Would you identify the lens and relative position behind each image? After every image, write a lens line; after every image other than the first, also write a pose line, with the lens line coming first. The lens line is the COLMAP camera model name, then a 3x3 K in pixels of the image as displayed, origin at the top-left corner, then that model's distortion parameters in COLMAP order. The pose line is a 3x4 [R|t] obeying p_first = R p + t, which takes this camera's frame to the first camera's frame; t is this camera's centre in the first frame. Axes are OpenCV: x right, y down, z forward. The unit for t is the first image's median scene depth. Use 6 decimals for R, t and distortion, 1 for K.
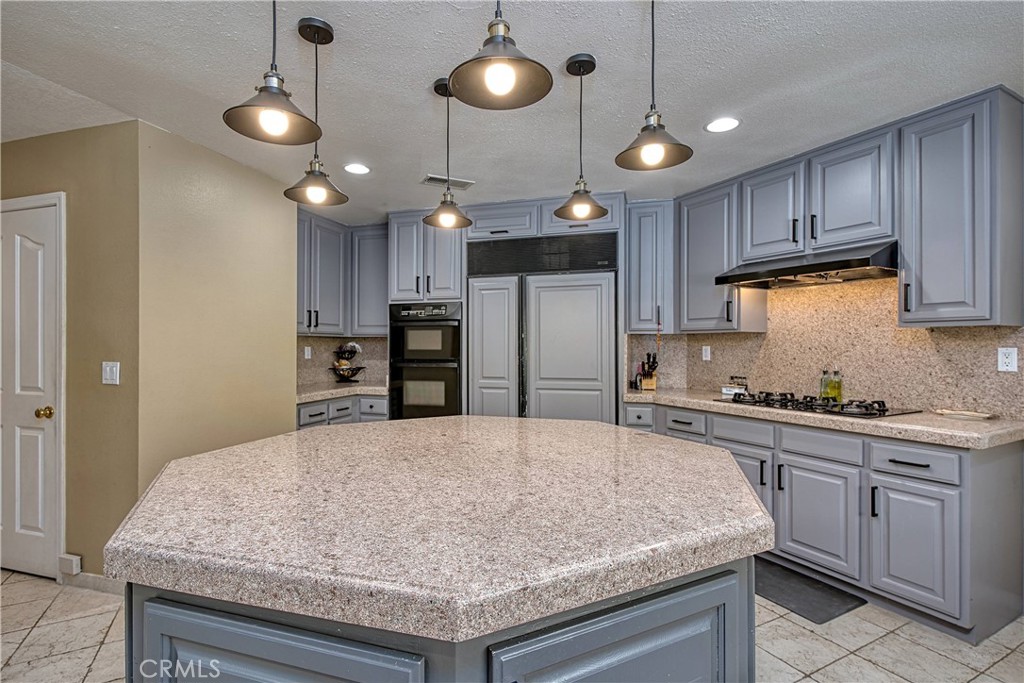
lens RADIAL K [[493.8, 0, 505.7], [0, 493.8, 336.5], [0, 0, 1]] dist [-0.004053, -0.001492]
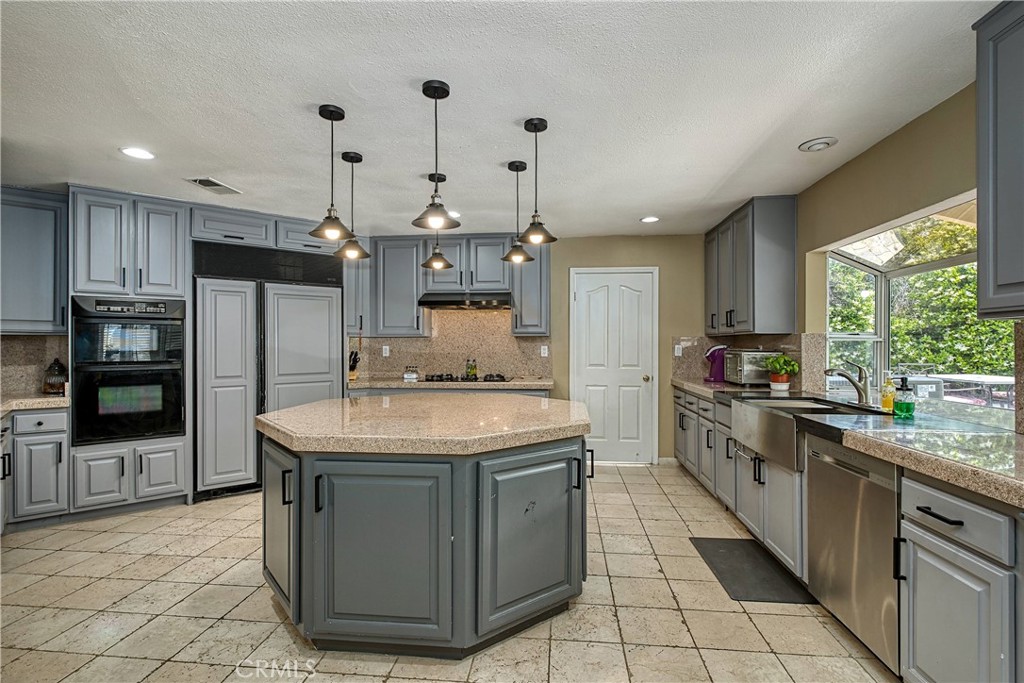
lens RADIAL K [[493.8, 0, 512.6], [0, 493.8, 345.5], [0, 0, 1]] dist [-0.004053, -0.001492]
pose [[0.544311, -0.001569, 0.838882, -0.576087], [-0.010230, 0.999911, 0.008508, 0.002197], [-0.838821, -0.013213, 0.544247, -0.065532]]
